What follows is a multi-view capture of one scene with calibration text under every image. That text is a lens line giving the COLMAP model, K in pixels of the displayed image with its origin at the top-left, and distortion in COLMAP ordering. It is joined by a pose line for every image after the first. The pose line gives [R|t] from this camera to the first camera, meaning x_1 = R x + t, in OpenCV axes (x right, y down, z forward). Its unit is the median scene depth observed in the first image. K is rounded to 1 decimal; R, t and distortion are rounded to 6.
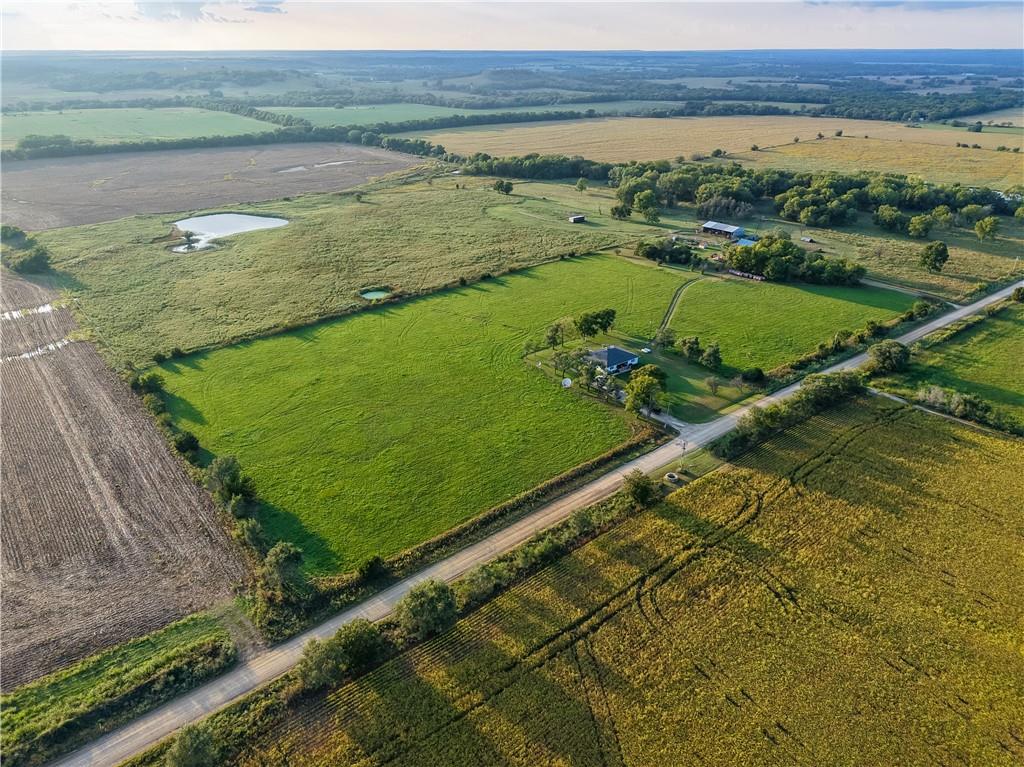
lens RADIAL K [[693.2, 0, 513.5], [0, 693.2, 379.8], [0, 0, 1]] dist [0.018890, -0.016655]
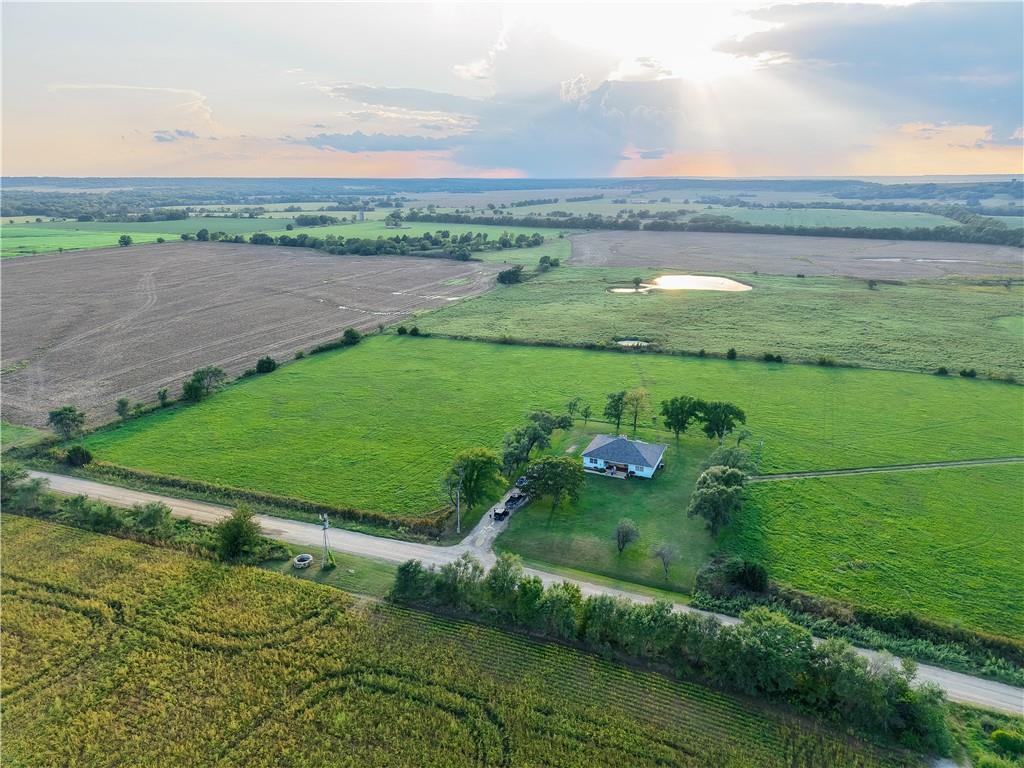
lens RADIAL K [[690.4, 0, 519.1], [0, 690.4, 340.2], [0, 0, 1]] dist [0.004470, -0.000526]
pose [[0.502535, 0.200276, -0.841040, 0.481127], [-0.373742, 0.927530, -0.002445, -0.072121], [0.779600, 0.315560, 0.540967, 0.427651]]
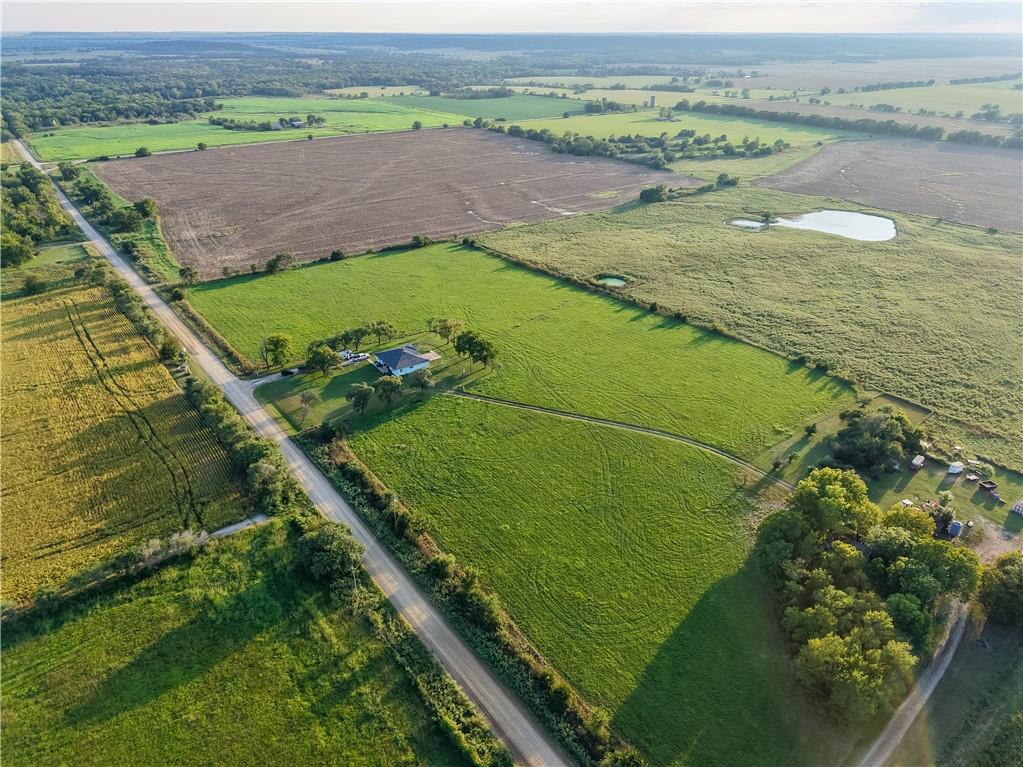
lens RADIAL K [[686.6, 0, 513.2], [0, 686.6, 386.5], [0, 0, 1]] dist [0.022238, -0.018520]
pose [[-0.025913, 0.460415, -0.887326, 0.800183], [-0.431845, 0.795373, 0.425314, -0.379897], [0.901576, 0.394208, 0.178217, 0.776337]]
